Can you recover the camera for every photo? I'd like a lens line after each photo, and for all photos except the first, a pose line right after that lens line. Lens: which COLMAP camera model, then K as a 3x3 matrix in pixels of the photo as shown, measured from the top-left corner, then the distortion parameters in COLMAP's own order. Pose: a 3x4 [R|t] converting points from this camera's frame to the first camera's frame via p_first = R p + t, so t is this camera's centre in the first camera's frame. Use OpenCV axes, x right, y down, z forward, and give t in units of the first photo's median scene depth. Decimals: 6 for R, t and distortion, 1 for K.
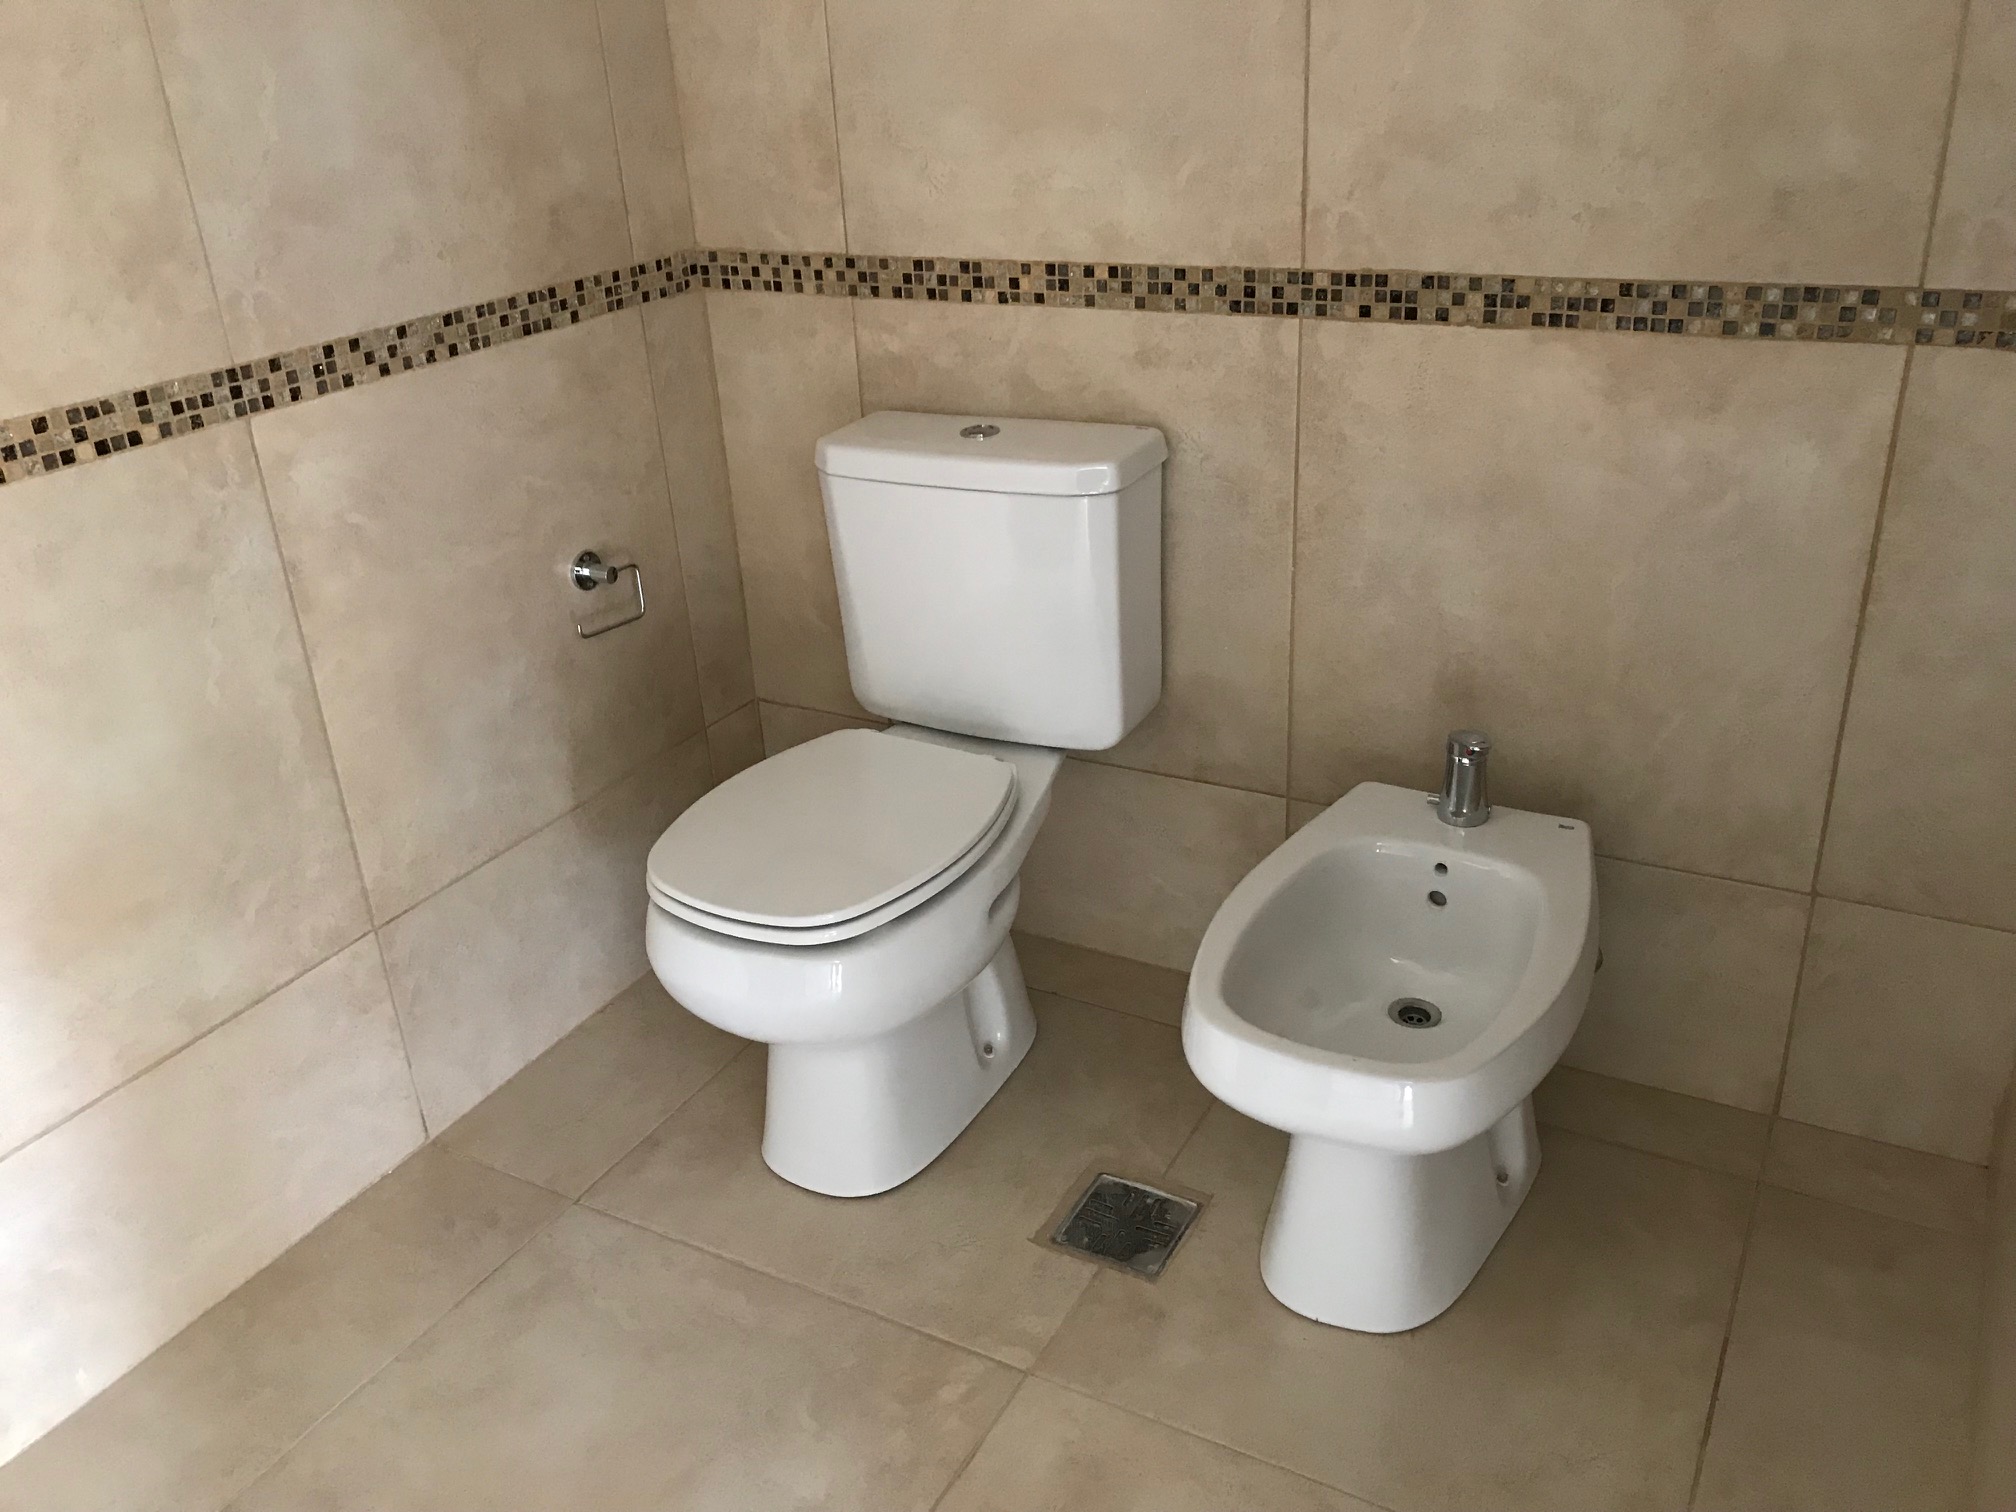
lens RADIAL K [[1645.2, 0, 1001.1], [0, 1645.2, 751.8], [0, 0, 1]] dist [0.048760, -0.038521]
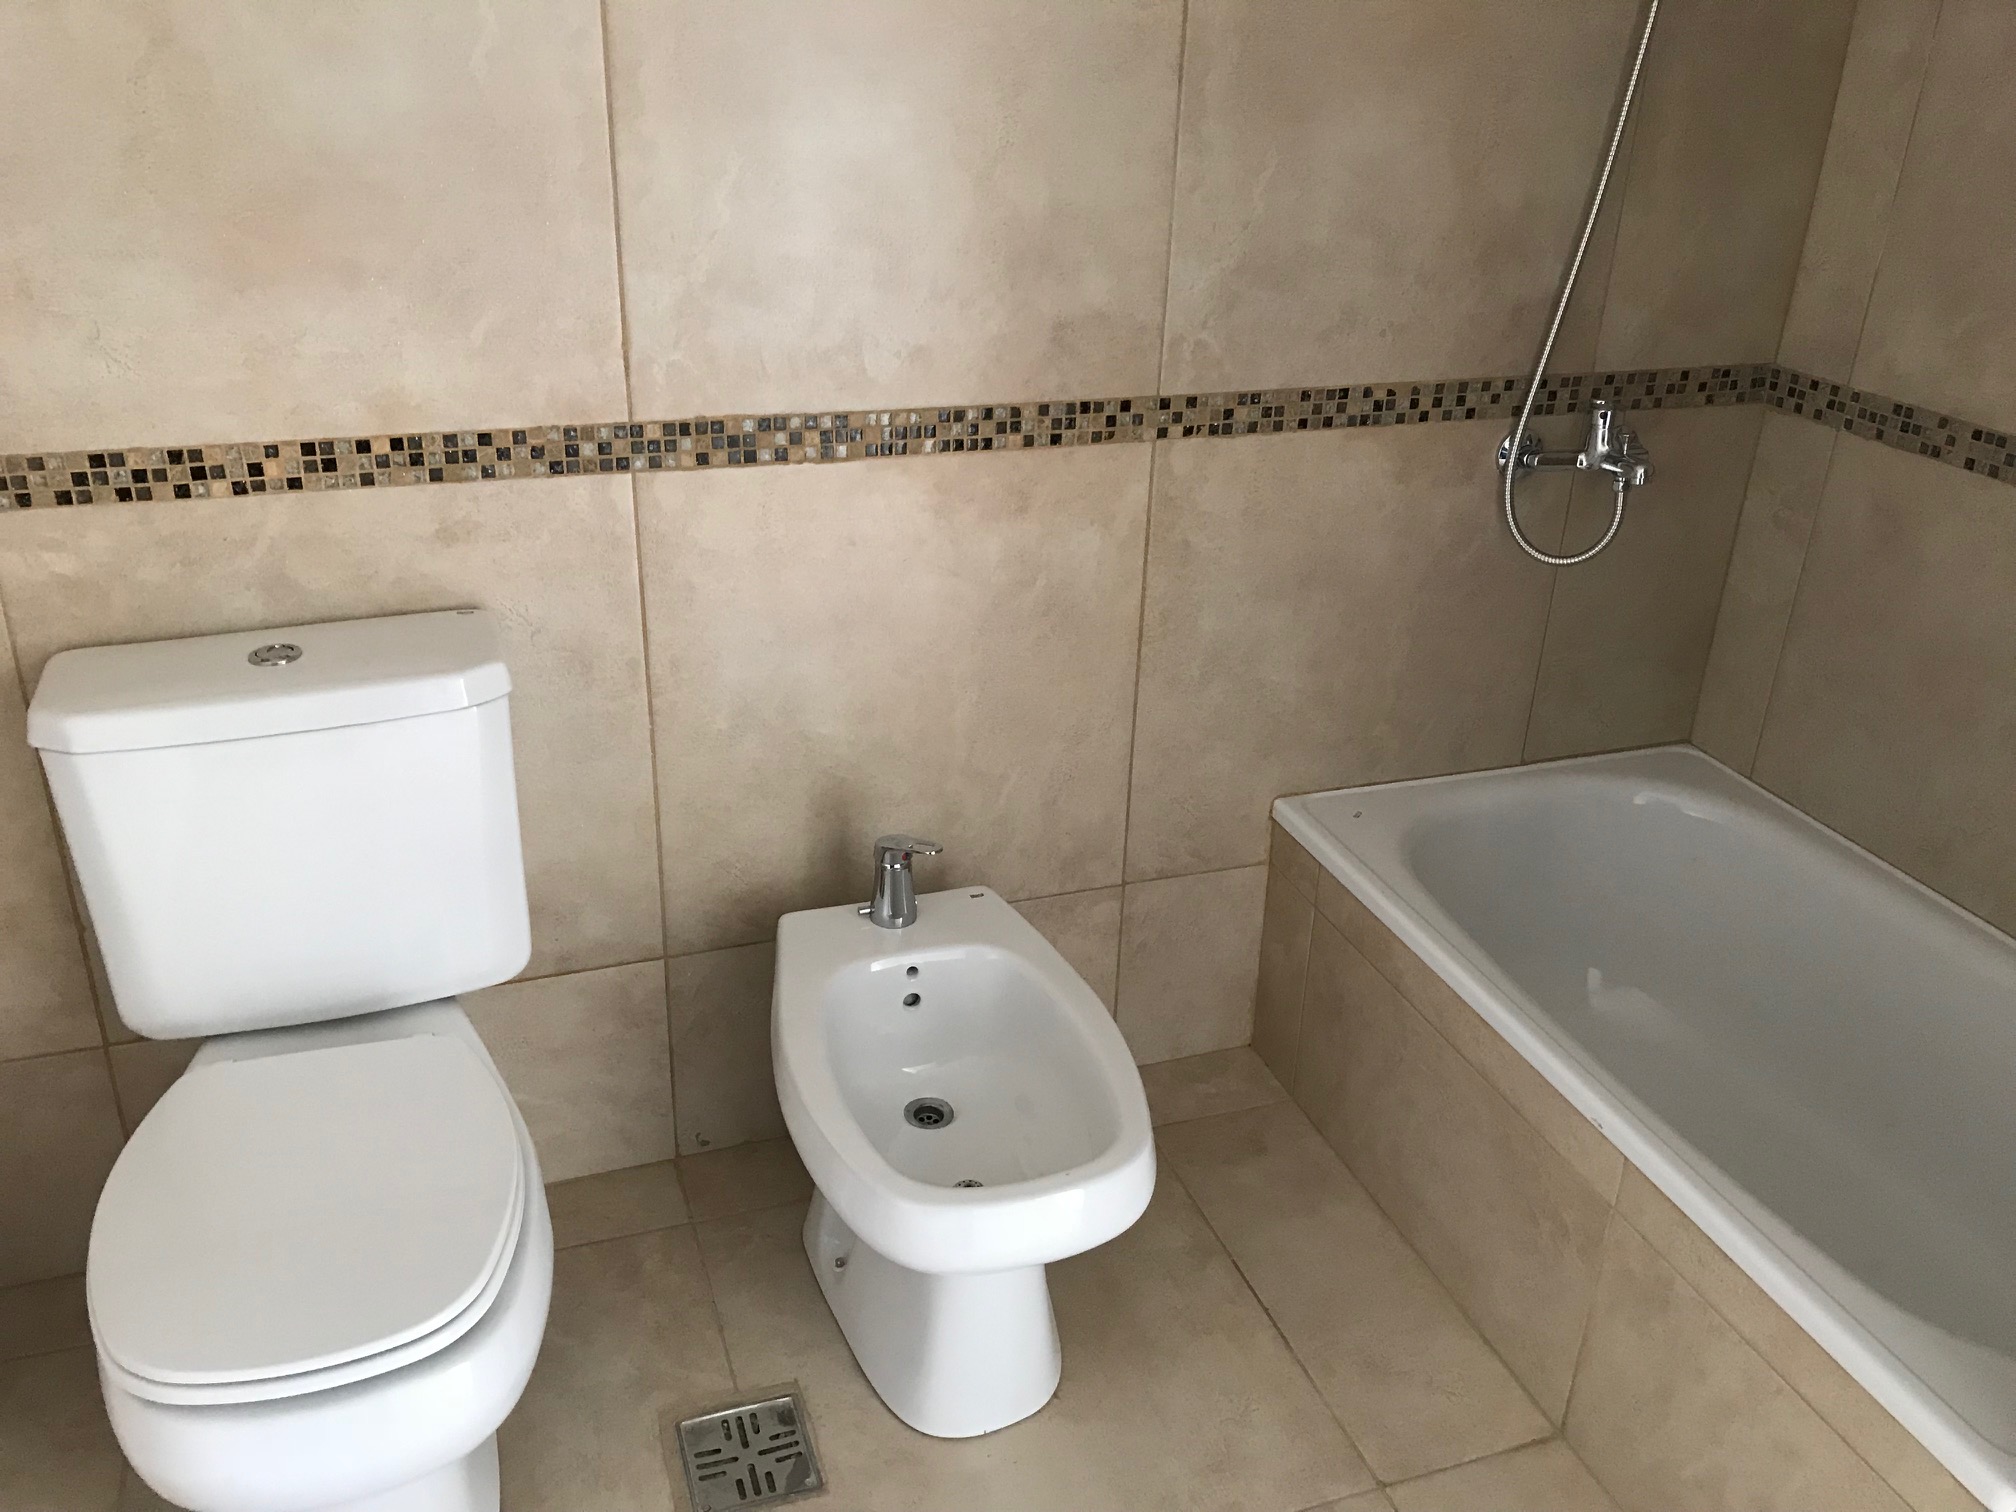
lens RADIAL K [[1645.2, 0, 1003.8], [0, 1645.2, 762.2], [0, 0, 1]] dist [0.048760, -0.038521]
pose [[0.668092, -0.257845, 0.697975, -0.379187], [0.261938, 0.959494, 0.103732, -0.146033], [-0.696449, 0.113524, 0.708570, 0.202762]]
